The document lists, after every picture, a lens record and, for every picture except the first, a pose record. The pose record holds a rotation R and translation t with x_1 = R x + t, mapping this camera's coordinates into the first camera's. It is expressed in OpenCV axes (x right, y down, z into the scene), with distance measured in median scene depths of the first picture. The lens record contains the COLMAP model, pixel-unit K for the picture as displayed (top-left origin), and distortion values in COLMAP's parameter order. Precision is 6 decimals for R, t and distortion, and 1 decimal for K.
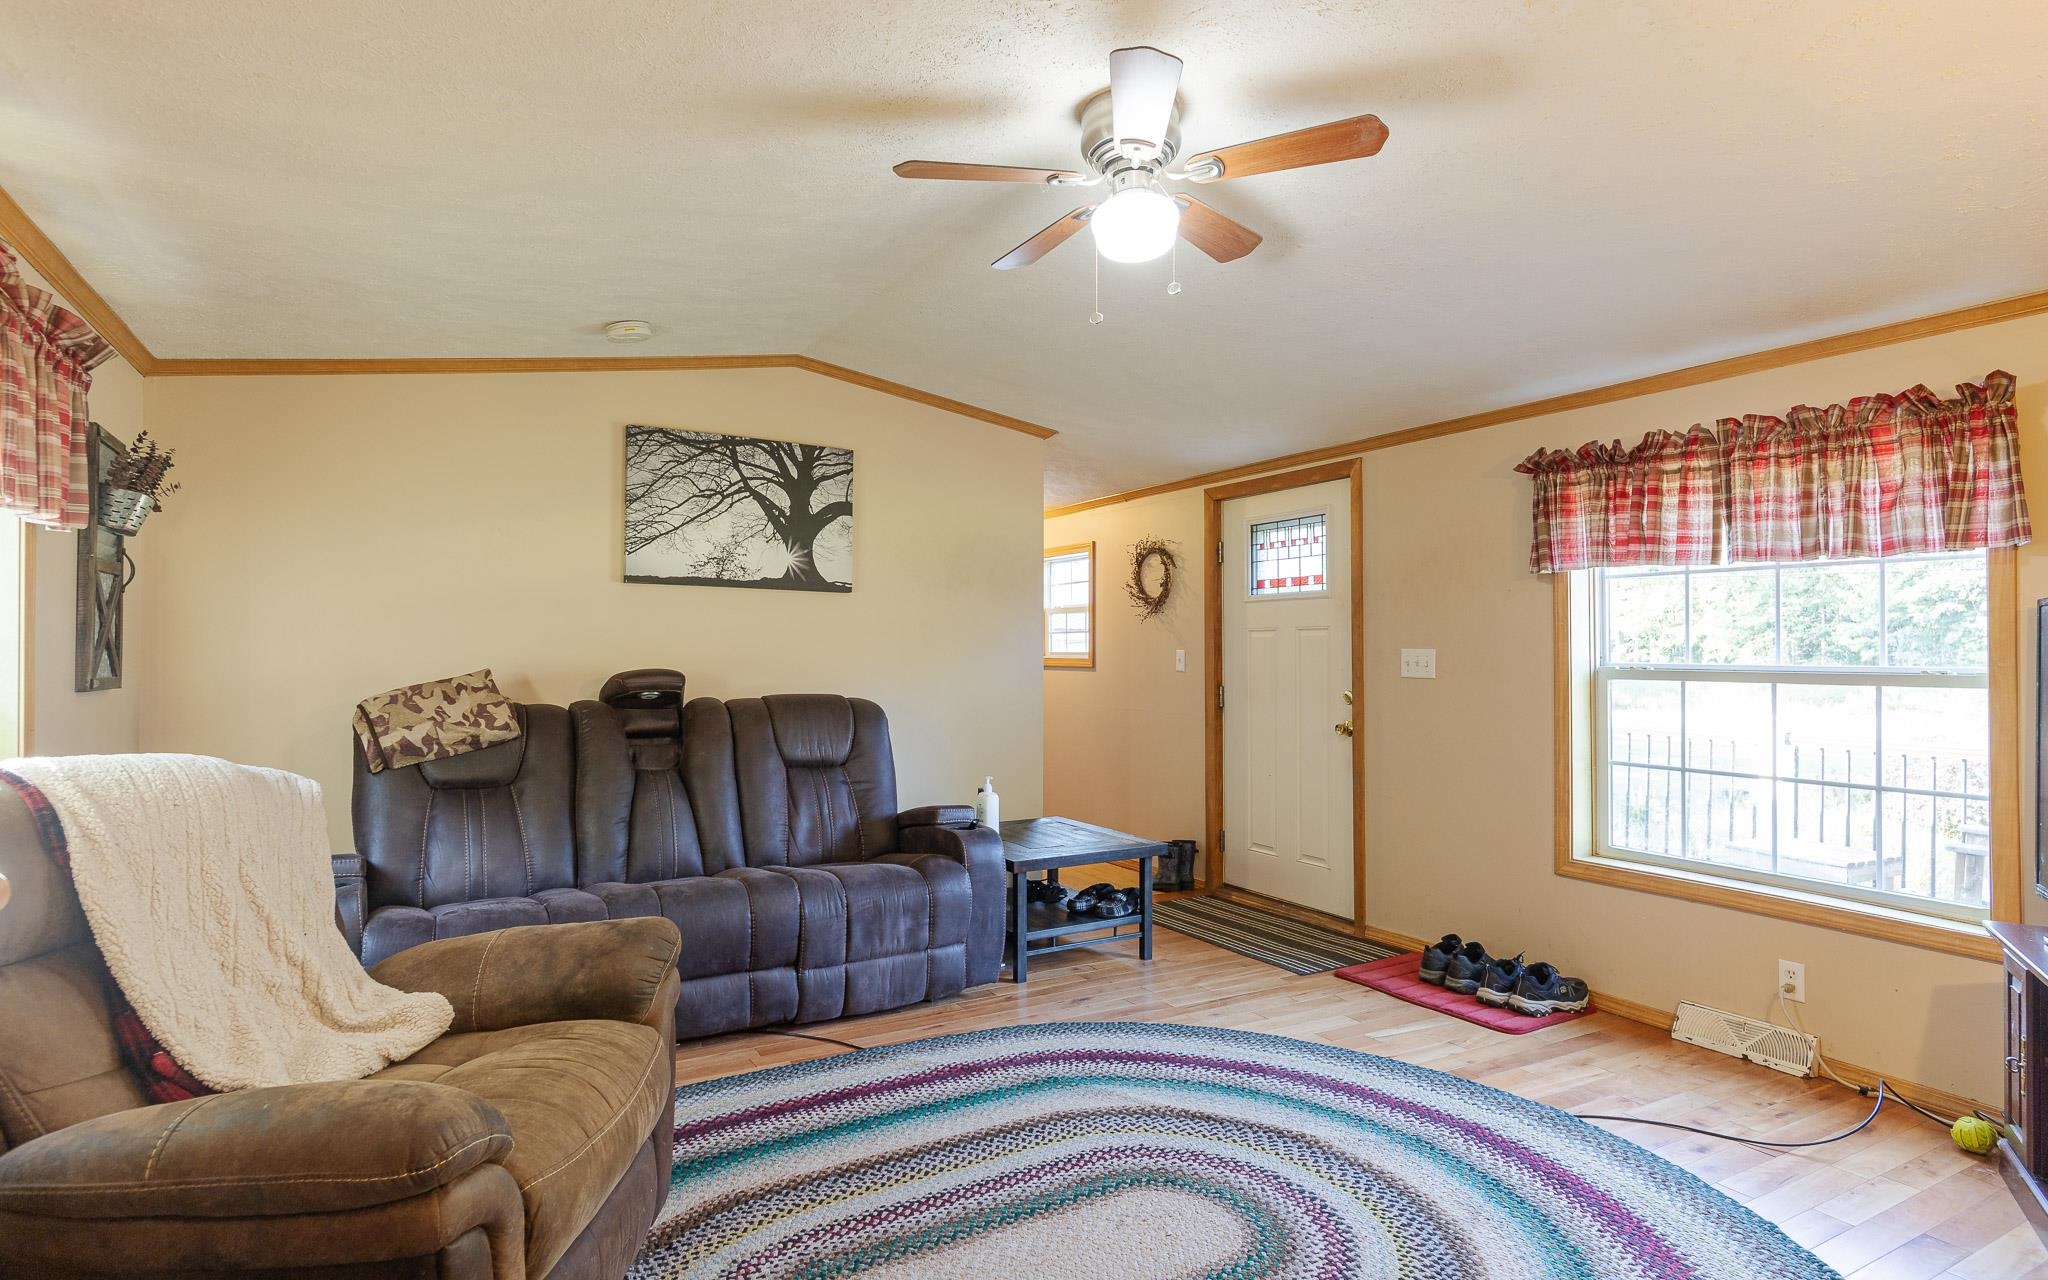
lens RADIAL K [[1087.3, 0, 1023.8], [0, 1087.3, 646.0], [0, 0, 1]] dist [0.000460, -0.000389]
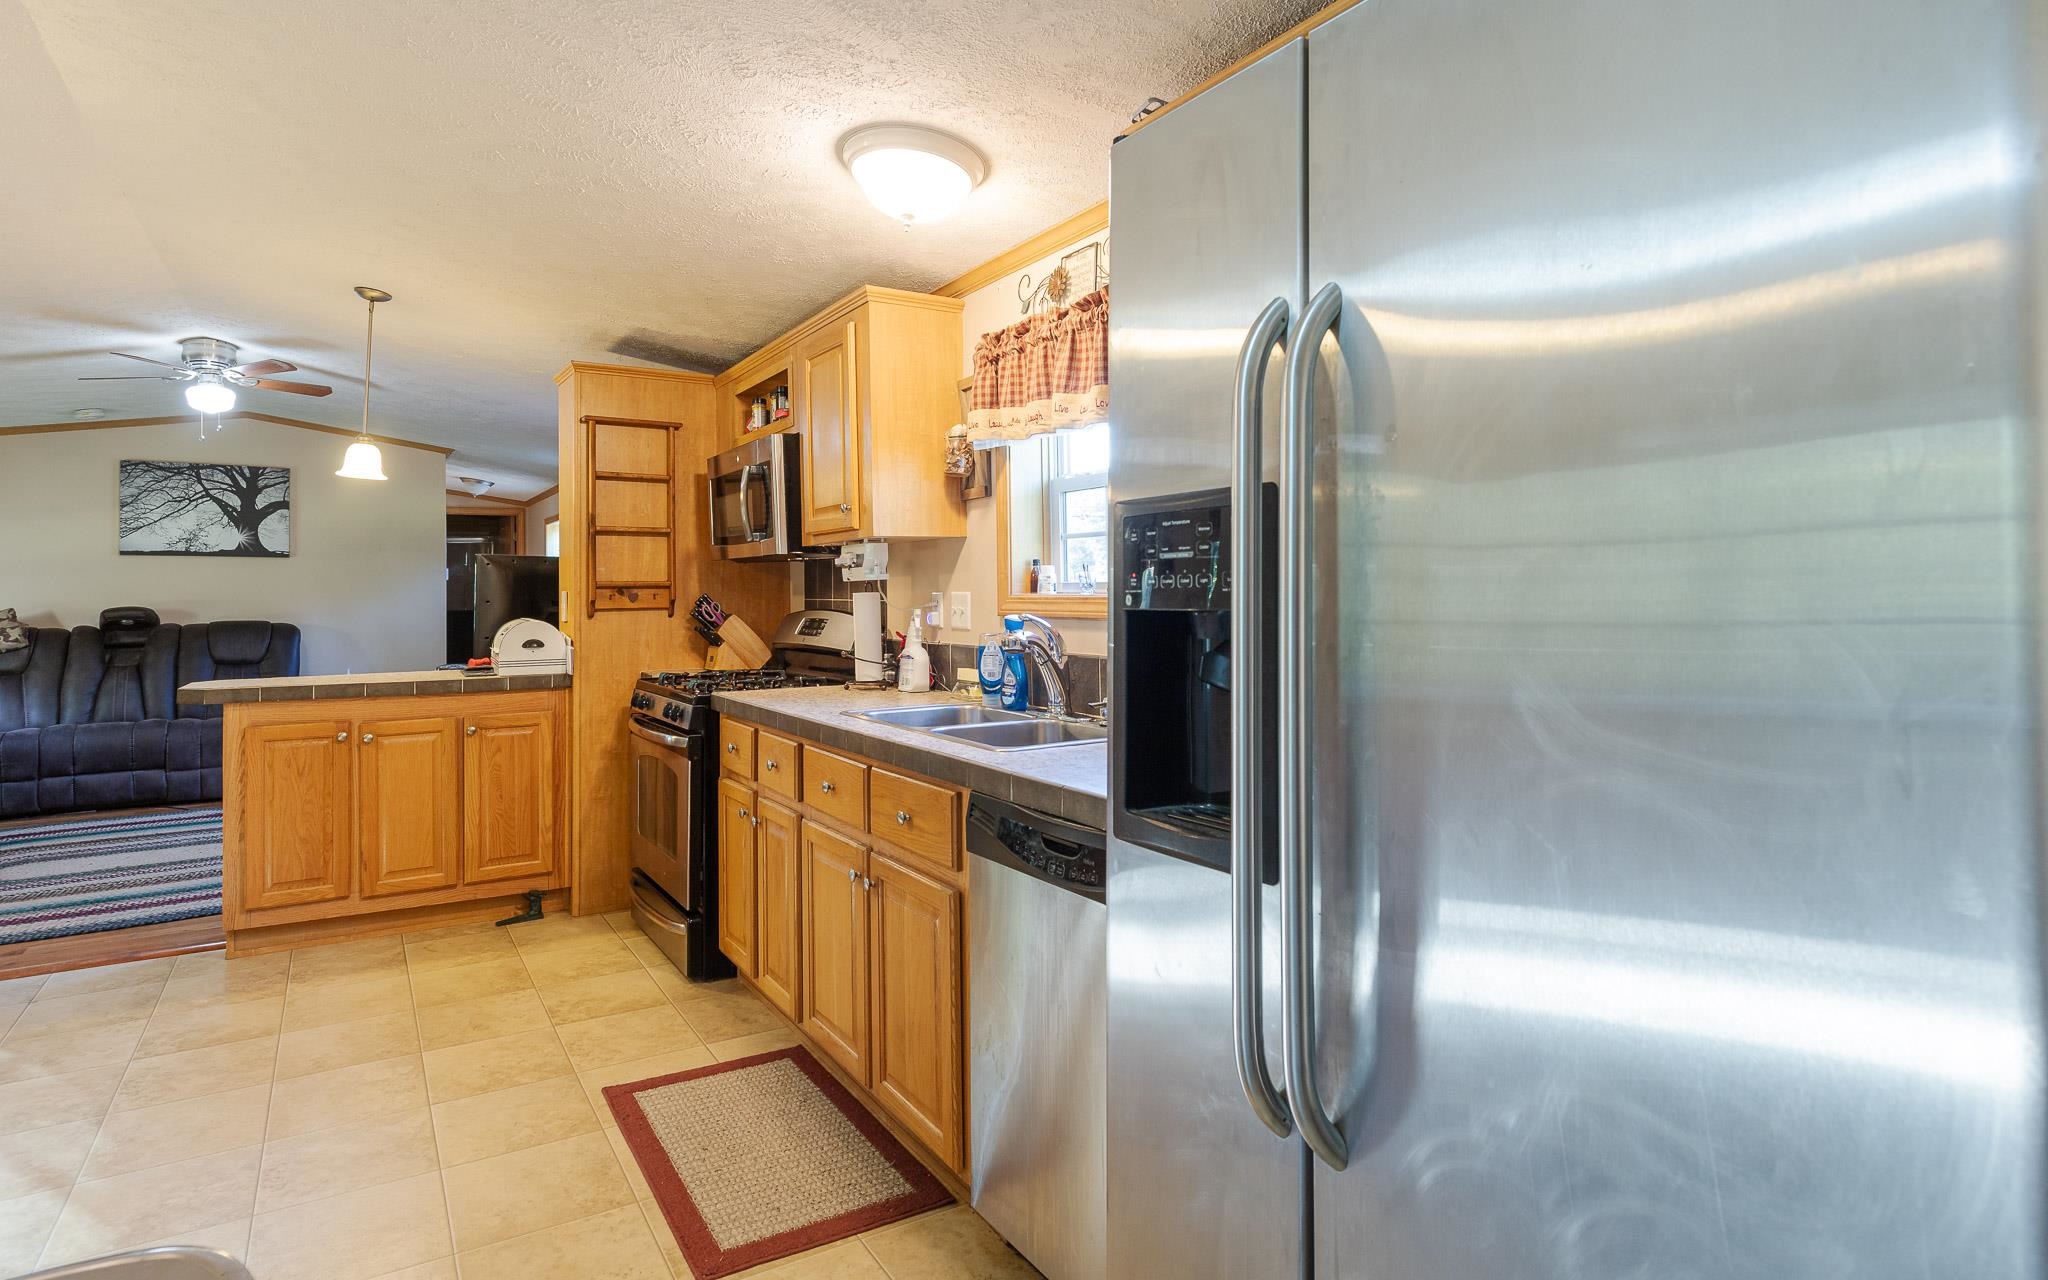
lens RADIAL K [[1087.3, 0, 935.8], [0, 1087.3, 578.1], [0, 0, 1]] dist [0.000460, -0.000389]
pose [[0.999909, -0.010602, 0.008390, 0.824336], [0.010595, 0.999944, 0.000802, -0.010404], [-0.008398, -0.000713, 0.999964, -0.642223]]
